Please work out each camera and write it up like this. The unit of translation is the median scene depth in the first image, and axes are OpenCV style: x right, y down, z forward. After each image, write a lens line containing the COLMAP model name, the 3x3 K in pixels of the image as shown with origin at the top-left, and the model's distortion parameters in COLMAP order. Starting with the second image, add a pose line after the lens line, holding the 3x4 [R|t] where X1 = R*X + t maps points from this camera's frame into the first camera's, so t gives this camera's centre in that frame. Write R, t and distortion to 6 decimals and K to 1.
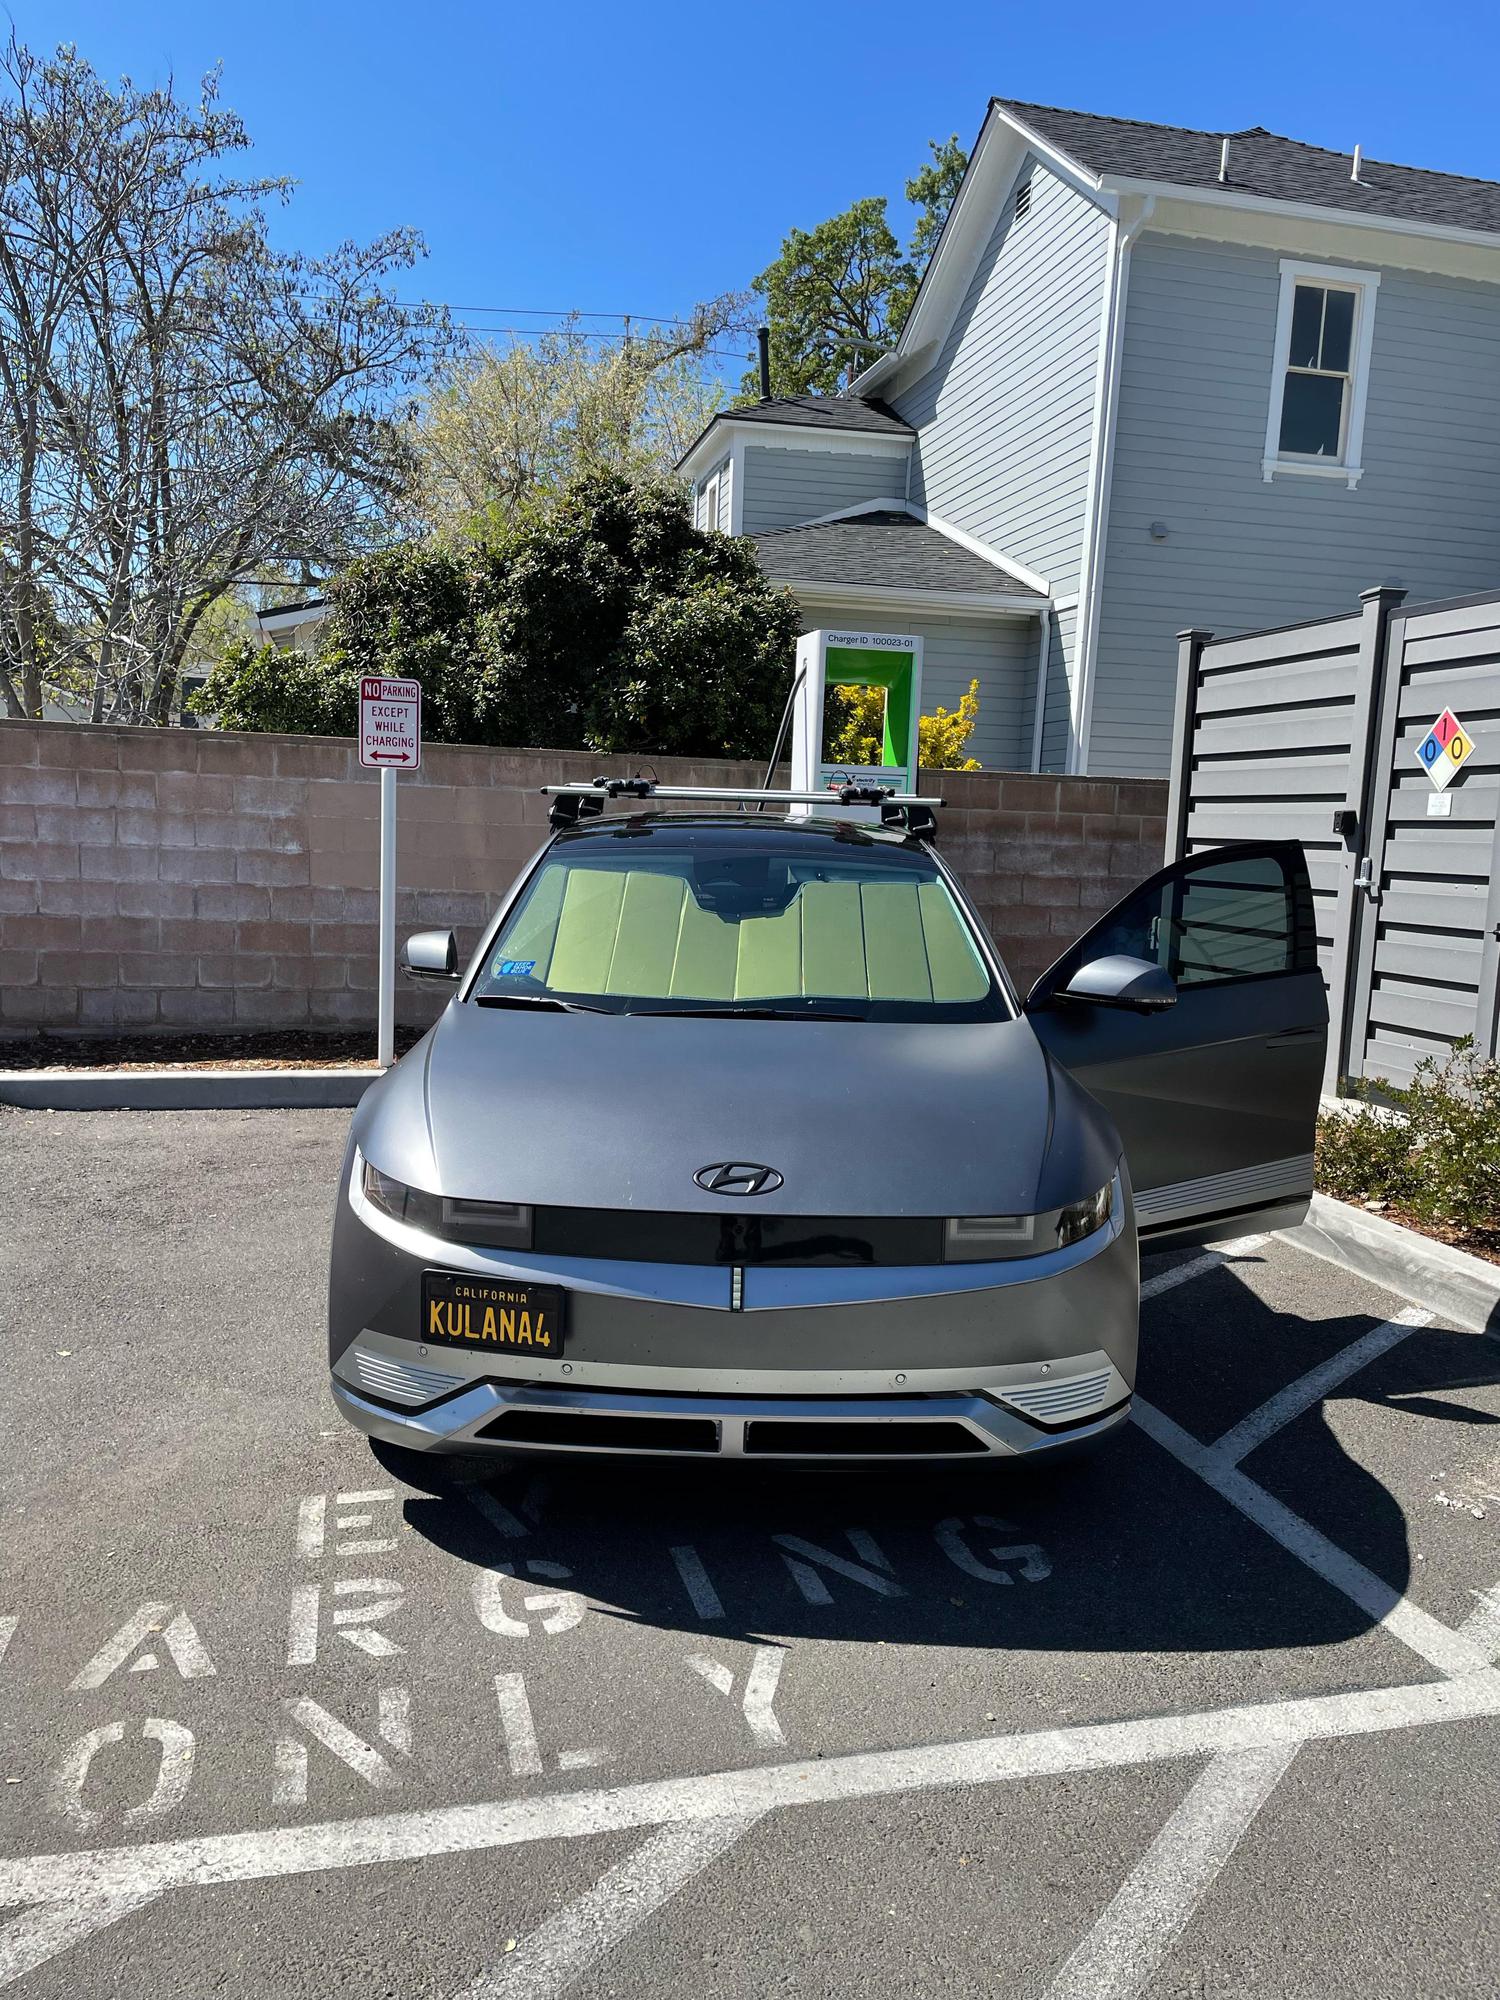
lens RADIAL K [[1496.7, 0, 744.9], [0, 1496.7, 1006.3], [0, 0, 1]] dist [0.013034, -0.016601]
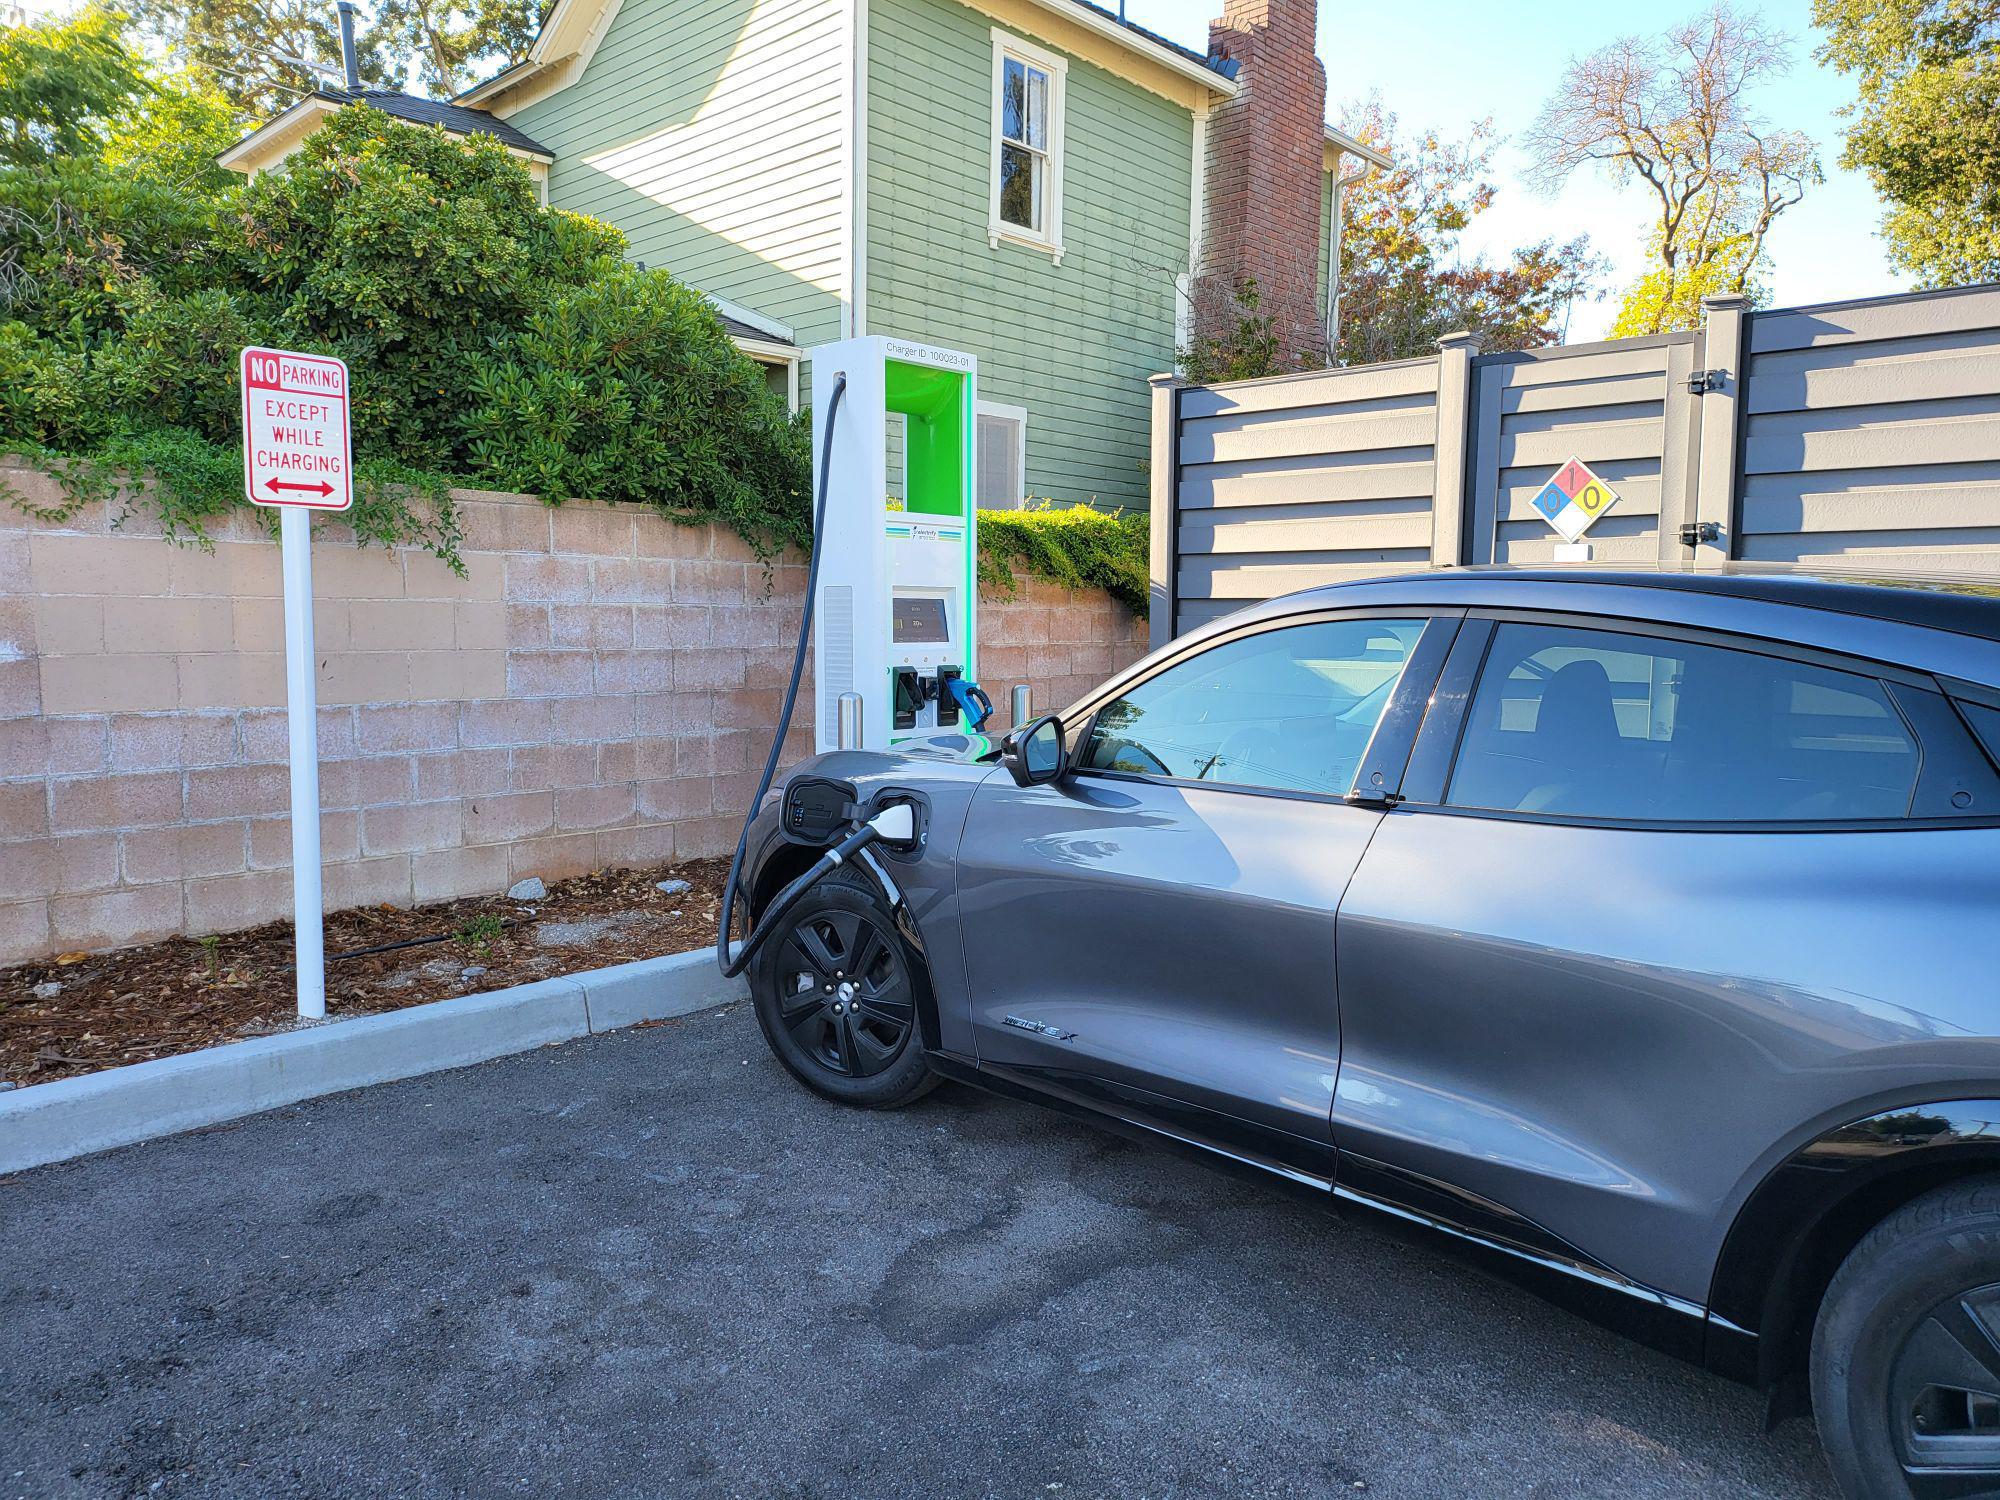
lens RADIAL K [[1385.7, 0, 1012.8], [0, 1385.7, 740.8], [0, 0, 1]] dist [-0.004896, -0.001663]
pose [[0.833455, -0.079151, 0.546889, -0.337912], [0.087609, 0.996098, 0.010649, -0.055042], [-0.545598, 0.039036, 0.837137, 0.441853]]
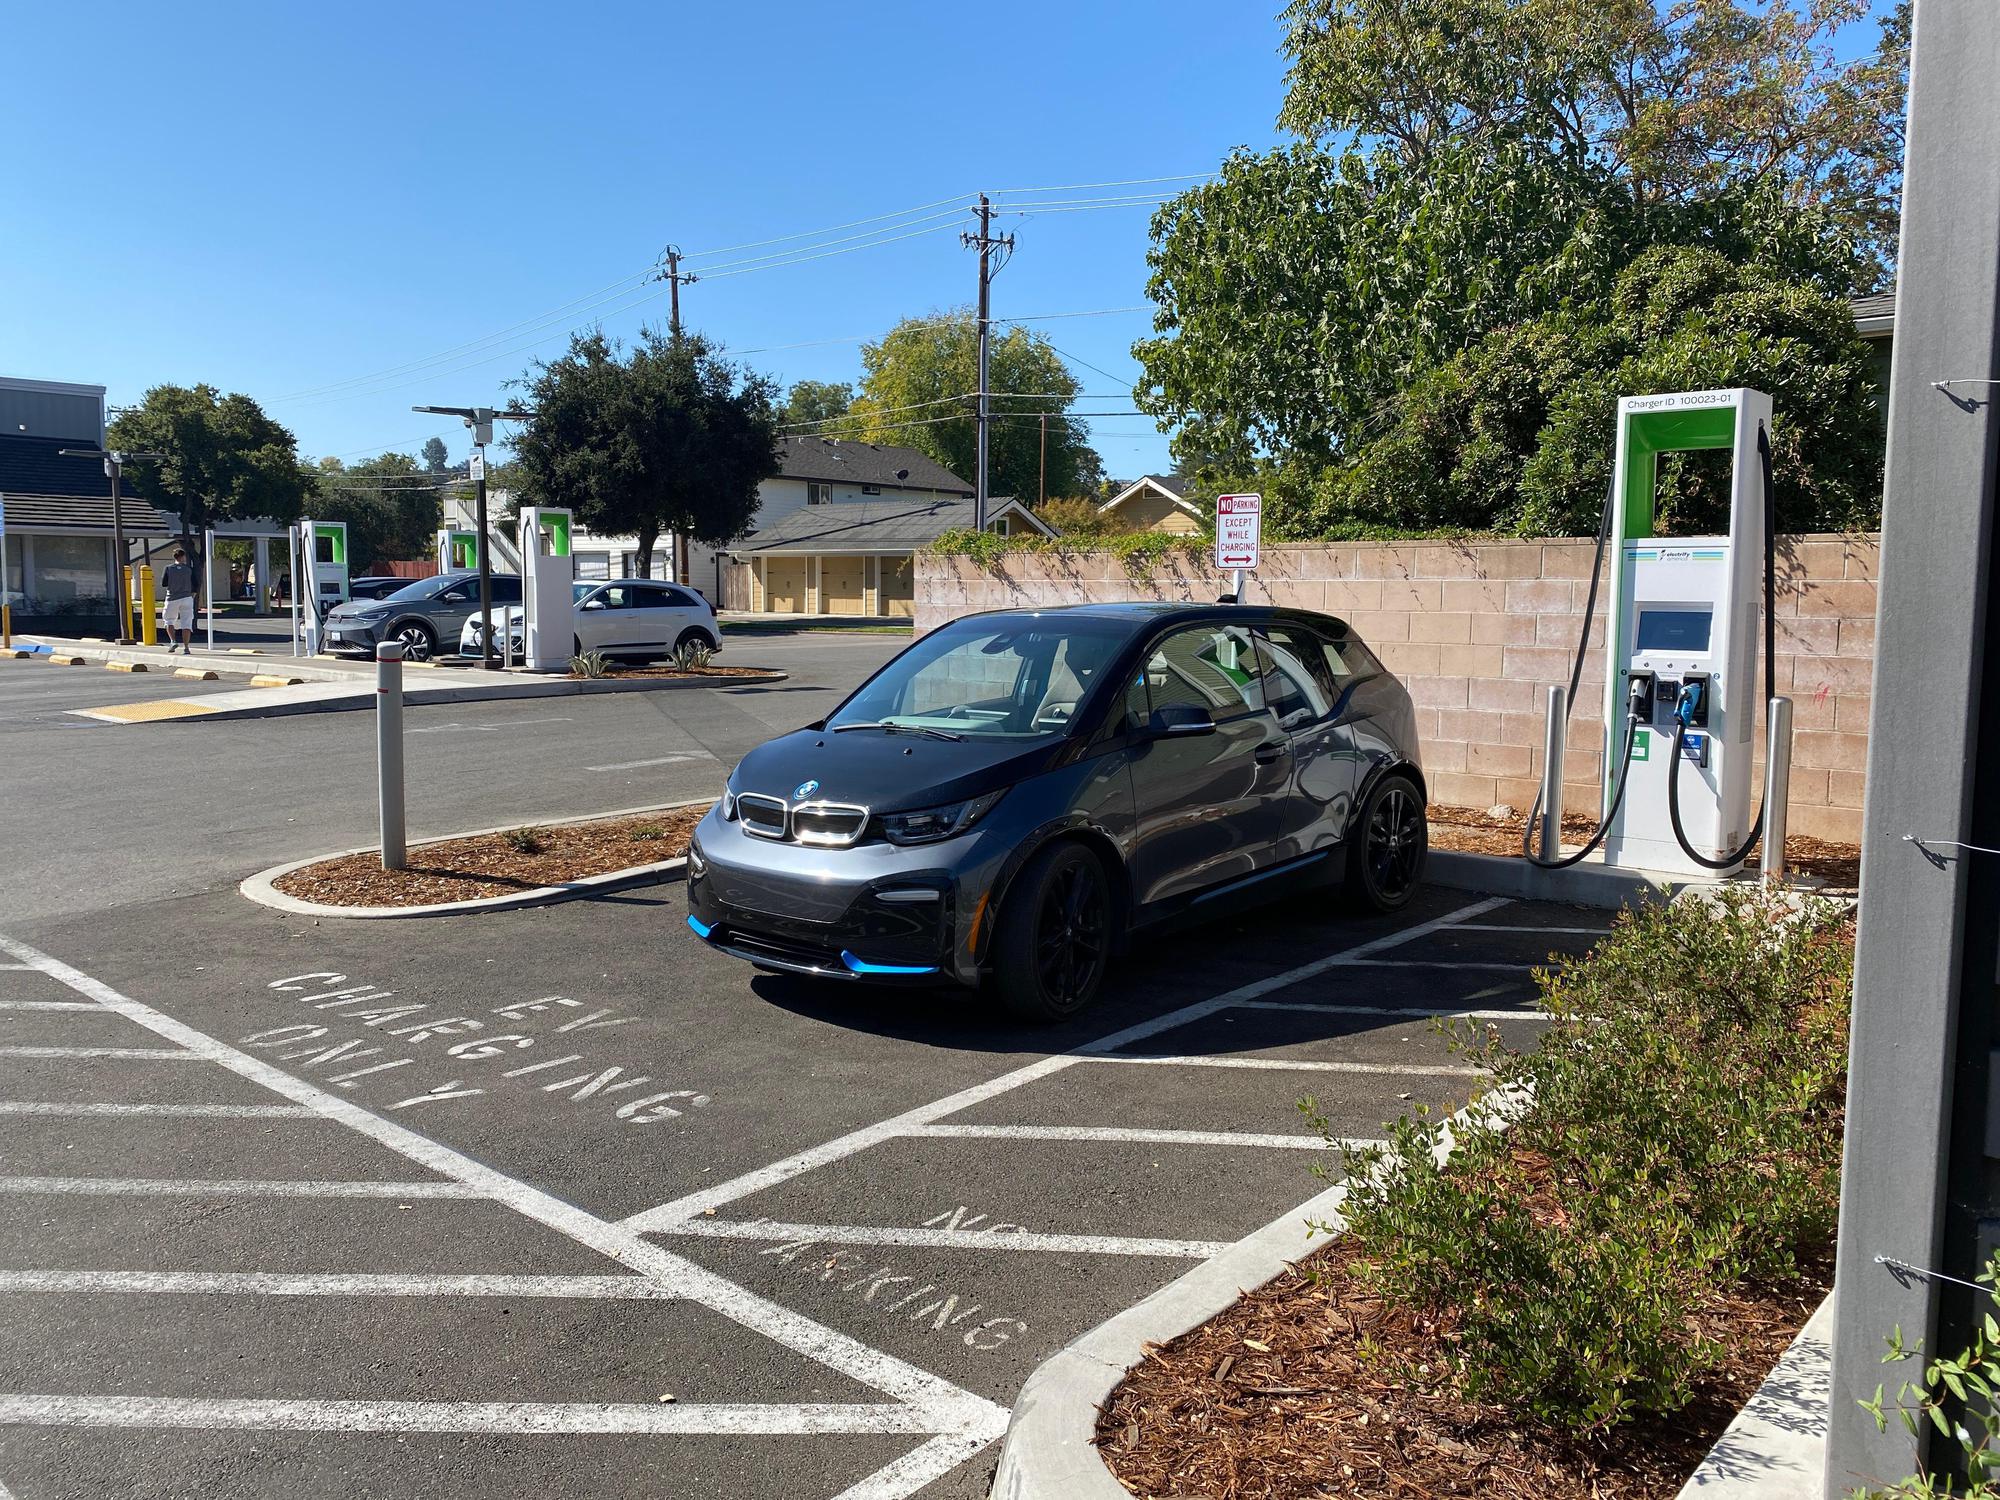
lens RADIAL K [[1496.7, 0, 993.7], [0, 1496.7, 751.7], [0, 0, 1]] dist [0.013034, -0.016601]
pose [[0.570940, 0.051983, -0.819344, 0.698617], [-0.079104, 0.996833, 0.008121, -0.009515], [0.817172, 0.060177, 0.573244, 0.183811]]
